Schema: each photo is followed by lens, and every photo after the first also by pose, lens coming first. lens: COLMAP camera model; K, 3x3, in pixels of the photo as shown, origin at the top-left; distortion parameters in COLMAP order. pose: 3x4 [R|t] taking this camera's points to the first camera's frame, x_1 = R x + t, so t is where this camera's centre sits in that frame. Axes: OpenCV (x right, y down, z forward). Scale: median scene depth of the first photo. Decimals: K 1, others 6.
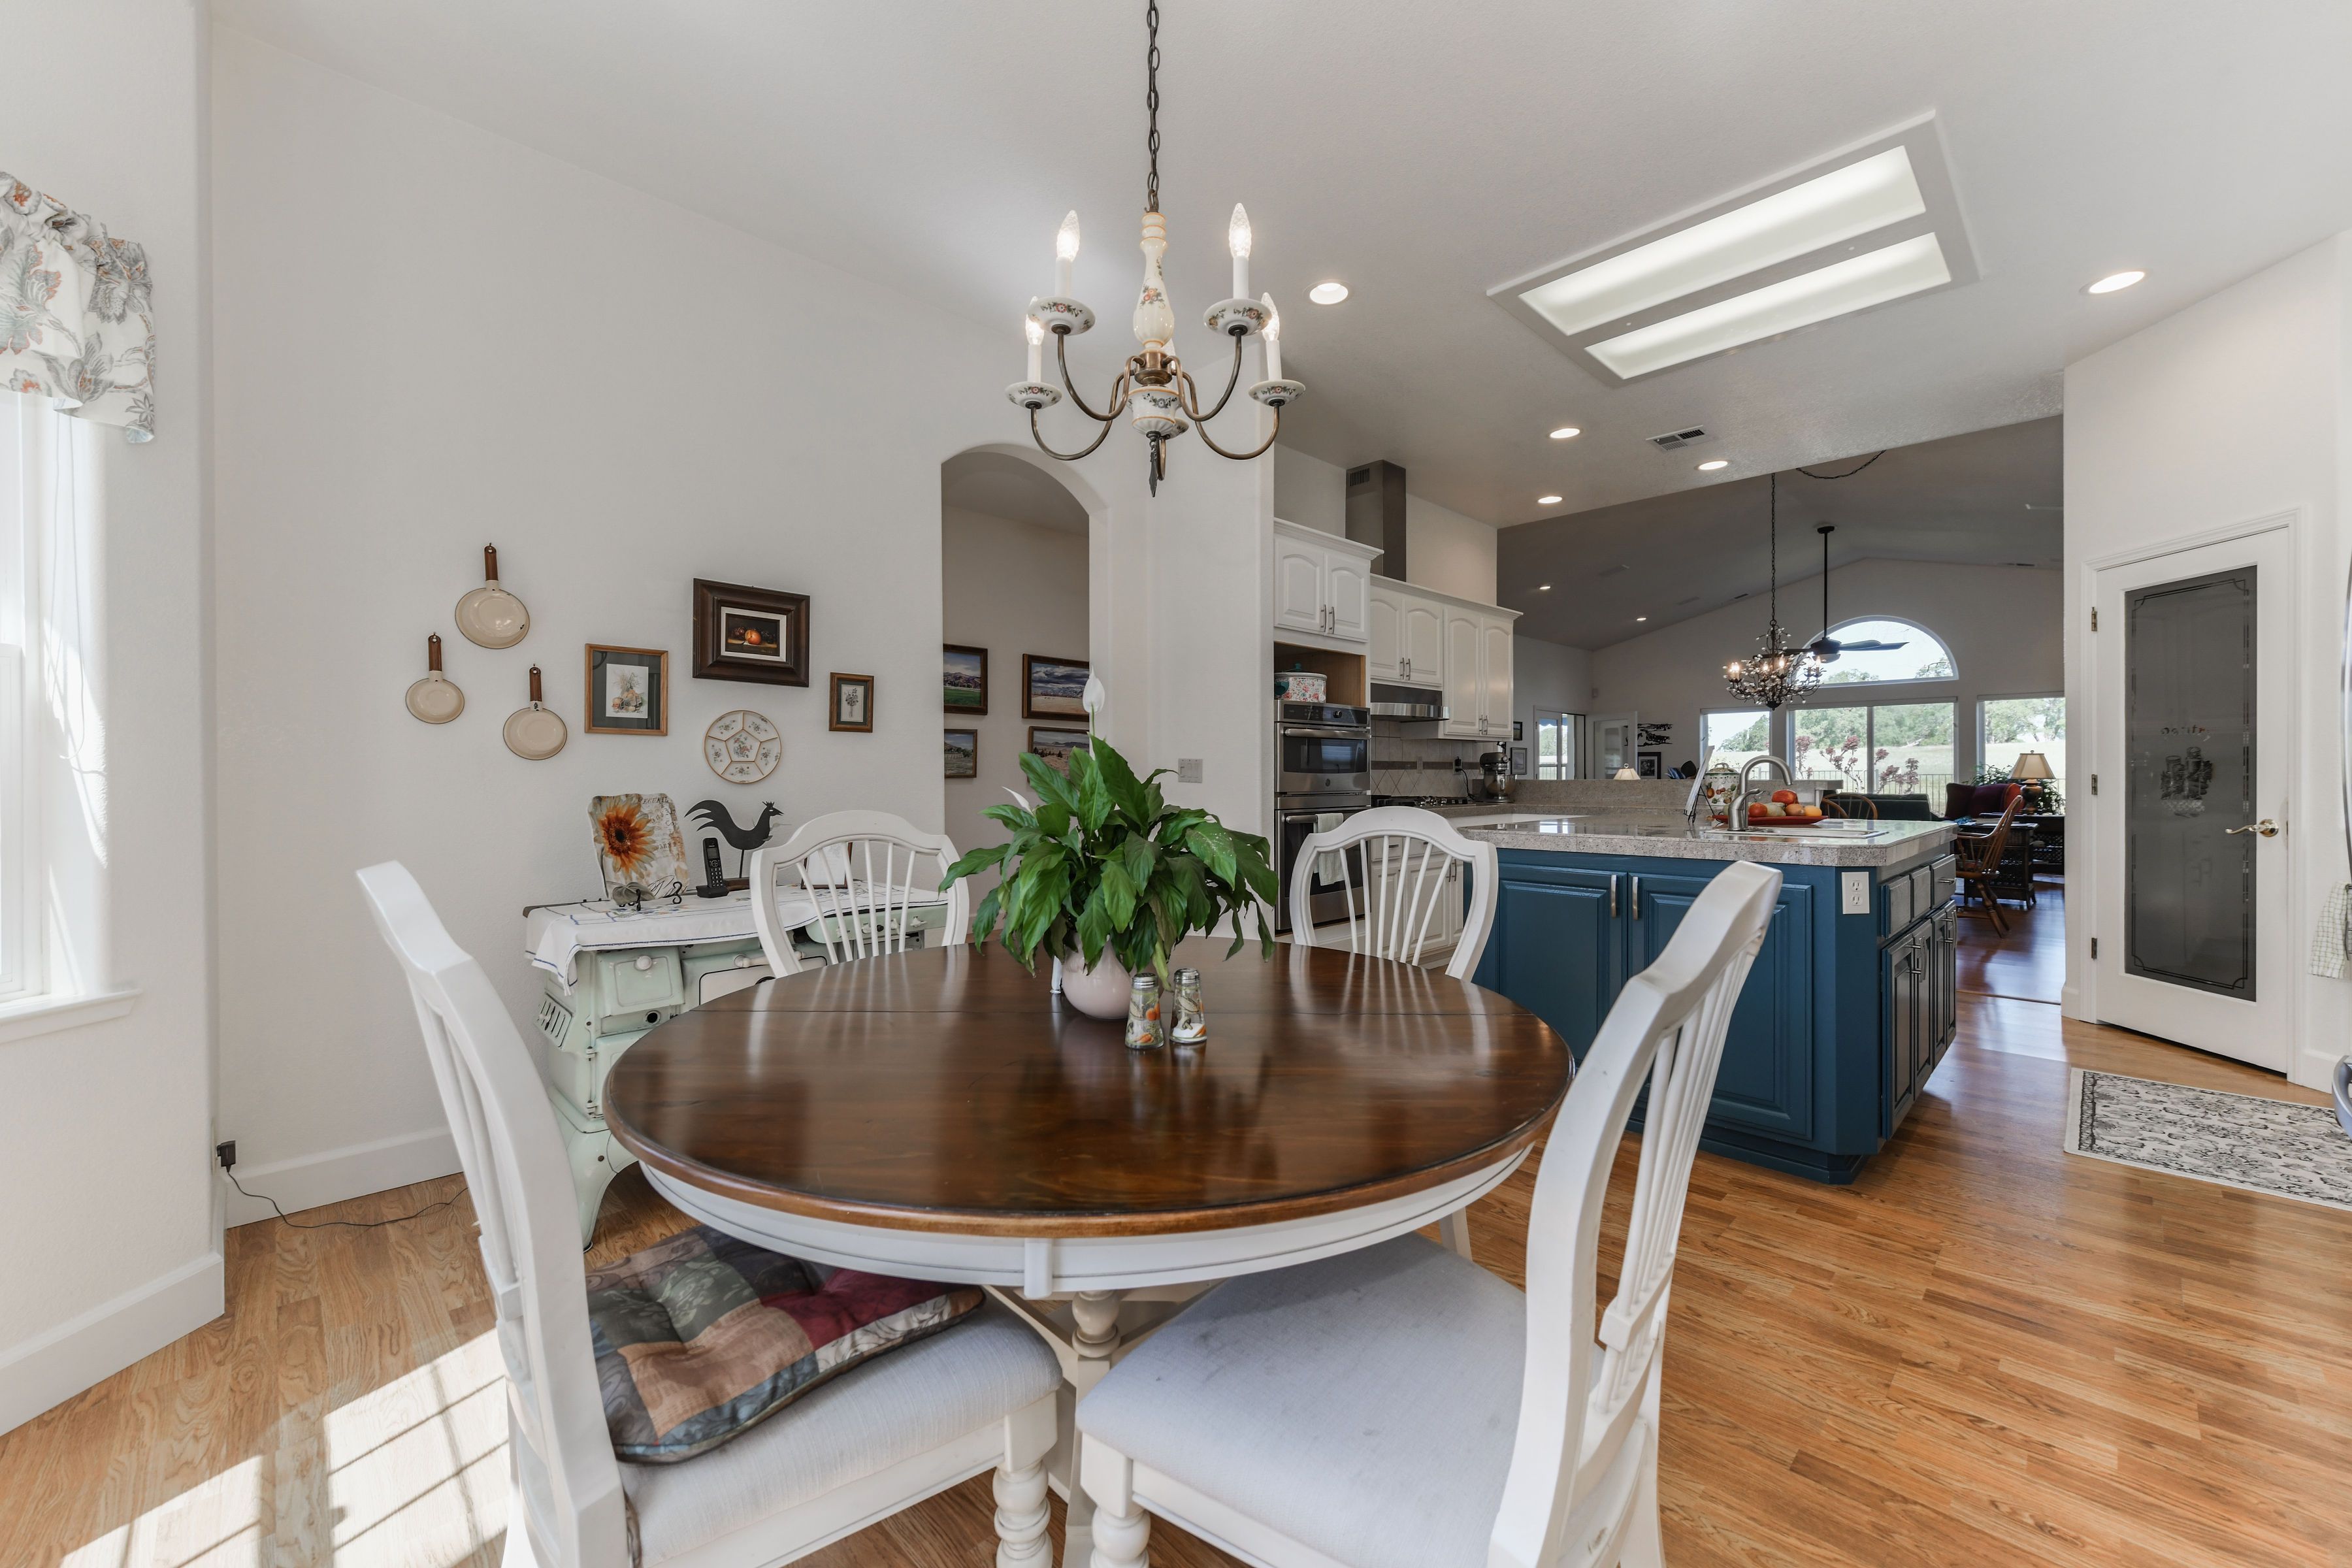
lens RADIAL K [[929.2, 0, 1172.2], [0, 929.2, 774.2], [0, 0, 1]] dist [0.005524, -0.001663]
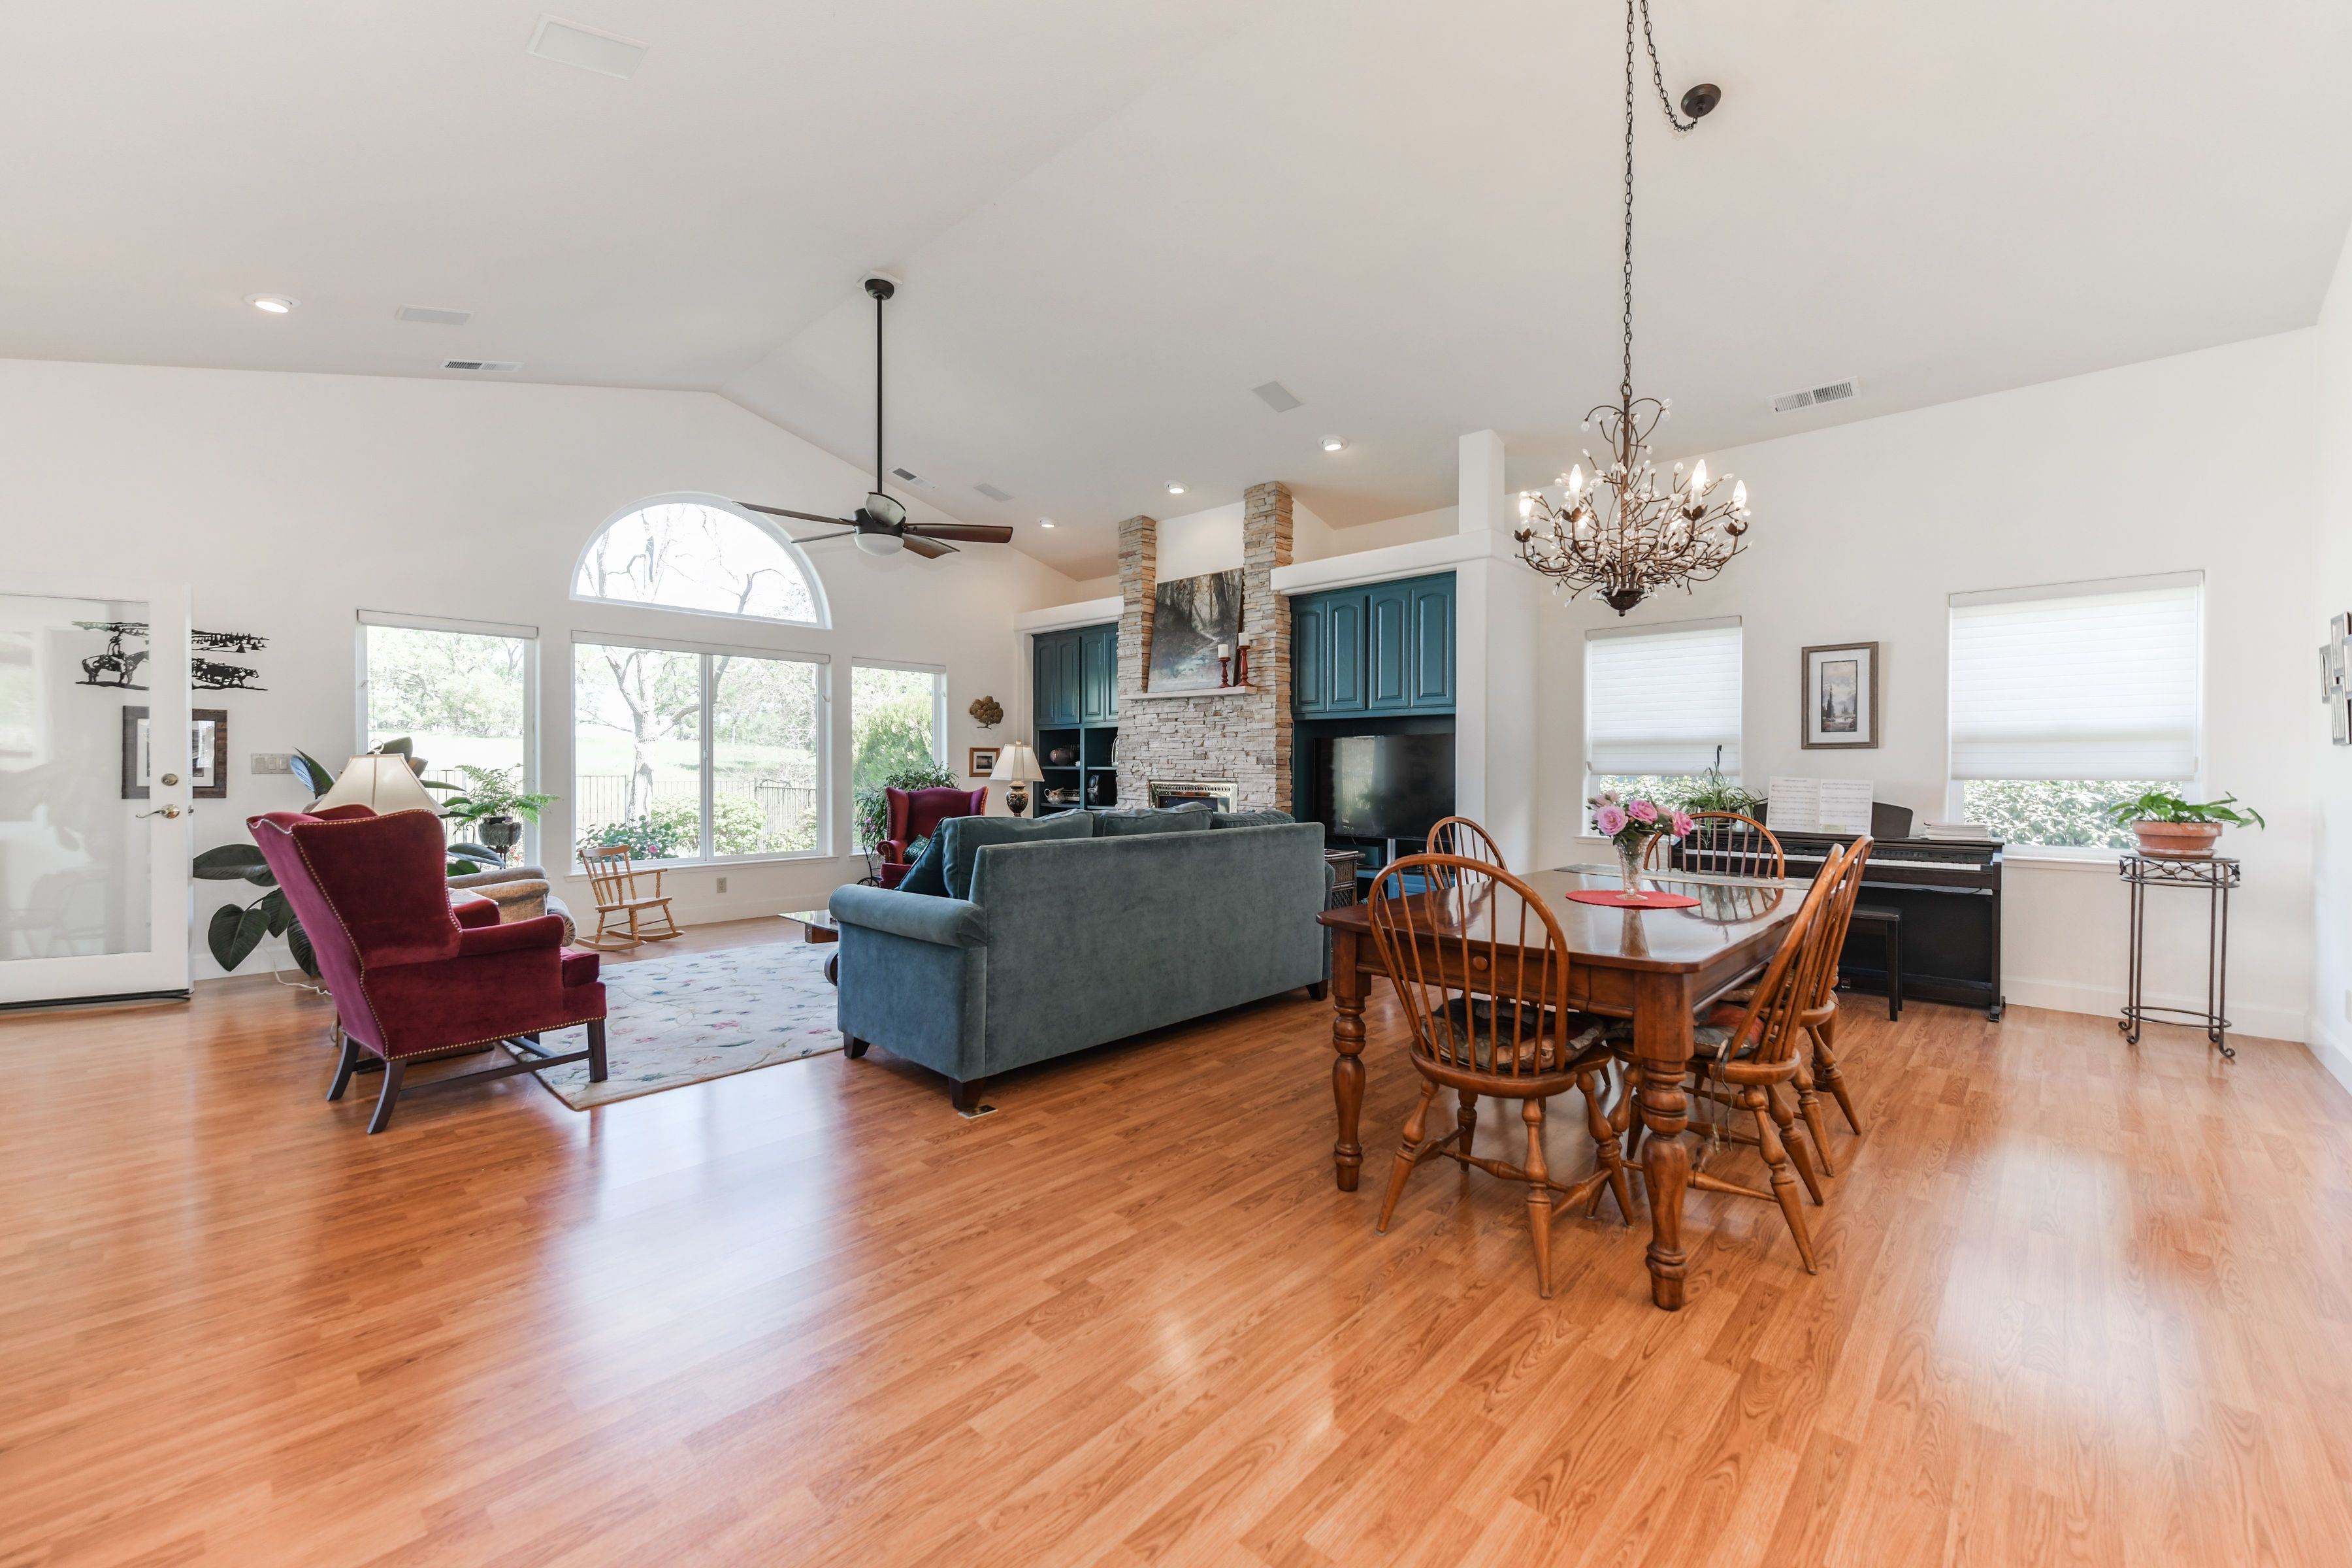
lens RADIAL K [[929.2, 0, 1180.9], [0, 929.2, 777.1], [0, 0, 1]] dist [0.005524, -0.001663]
pose [[-0.047380, -0.003181, 0.998872, 0.610422], [-0.003300, 0.999990, 0.003028, -0.001467], [-0.998871, -0.003152, -0.047390, 2.722598]]
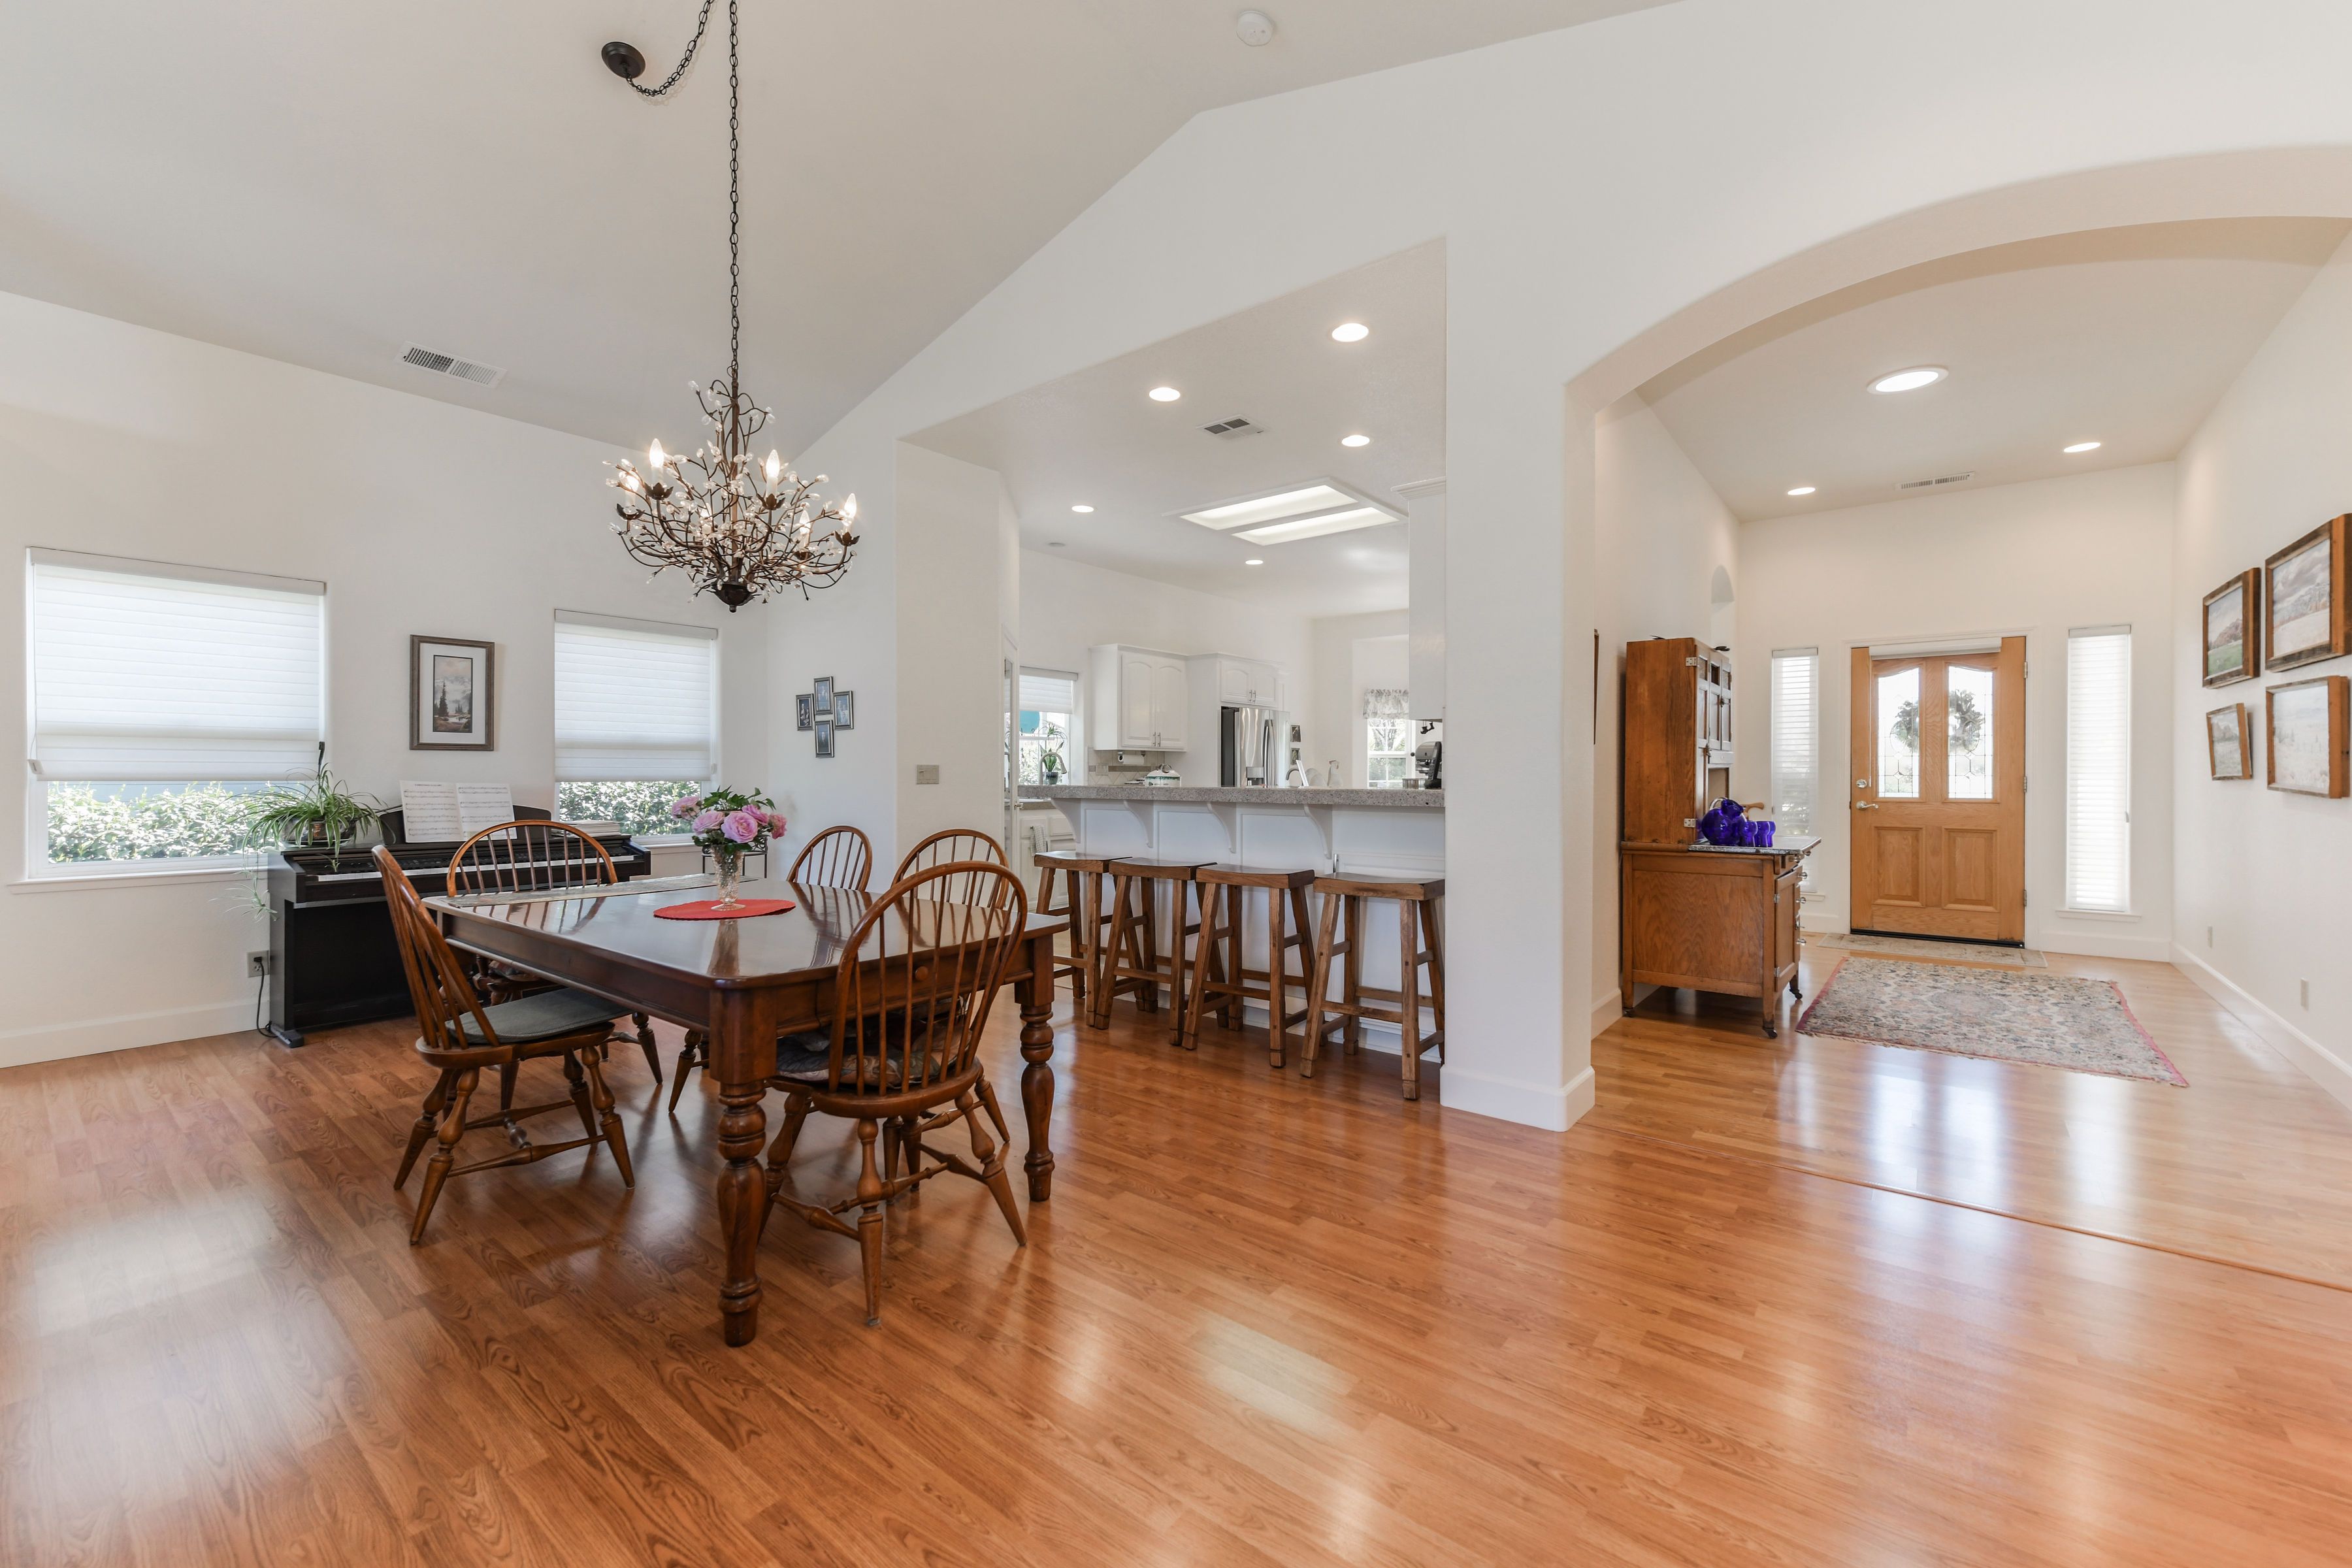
lens RADIAL K [[929.2, 0, 1187.5], [0, 929.2, 775.8], [0, 0, 1]] dist [0.005524, -0.001663]
pose [[-0.992376, 0.004653, -0.123163, 1.145945], [0.004325, 0.999986, 0.002933, -0.006844], [0.123175, 0.002378, -0.992382, 3.133093]]
